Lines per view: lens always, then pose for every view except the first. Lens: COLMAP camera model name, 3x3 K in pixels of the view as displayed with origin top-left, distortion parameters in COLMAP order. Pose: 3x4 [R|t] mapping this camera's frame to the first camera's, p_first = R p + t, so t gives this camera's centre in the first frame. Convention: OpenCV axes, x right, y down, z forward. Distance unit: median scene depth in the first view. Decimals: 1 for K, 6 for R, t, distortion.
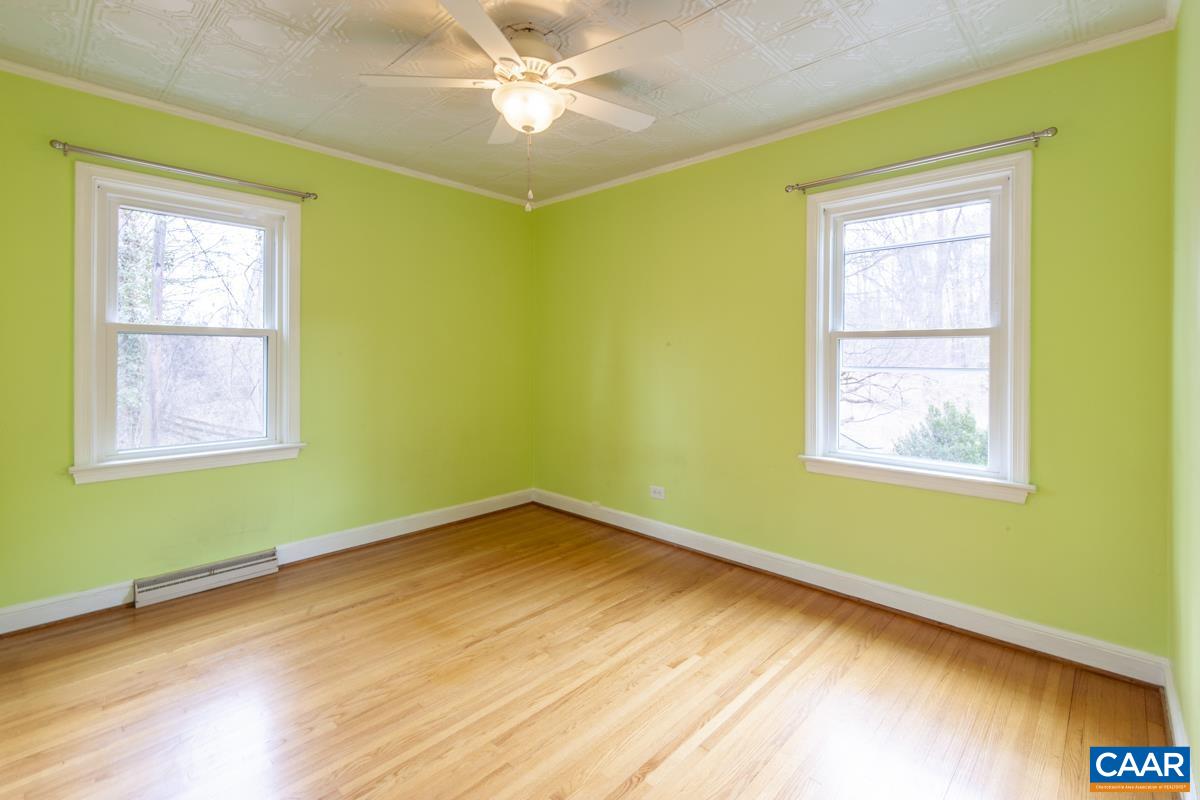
lens RADIAL K [[545.7, 0, 597.9], [0, 545.7, 355.8], [0, 0, 1]] dist [0.002808, -0.001016]
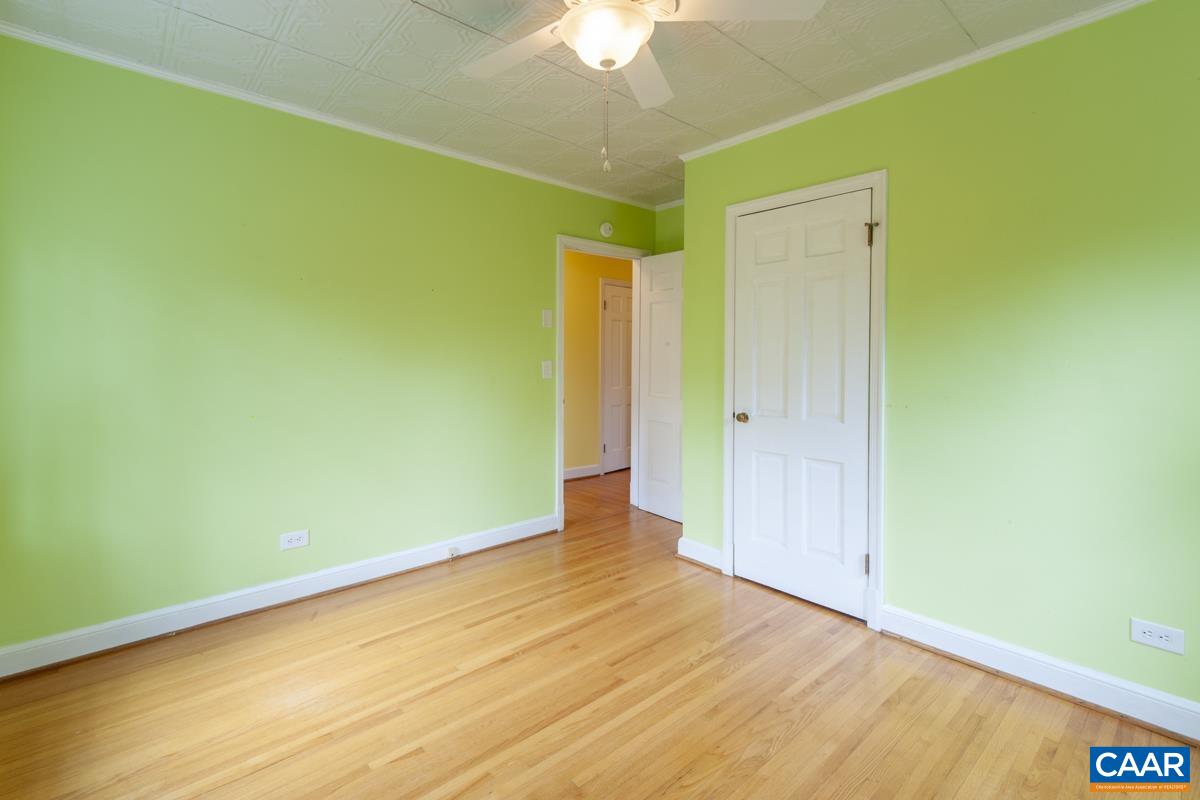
lens RADIAL K [[545.7, 0, 597.9], [0, 545.7, 355.8], [0, 0, 1]] dist [0.002808, -0.001016]
pose [[-0.995903, -0.010494, 0.089815, -0.207160], [-0.010261, 0.999943, 0.003048, -0.007385], [-0.089841, 0.002114, -0.995954, 1.964704]]
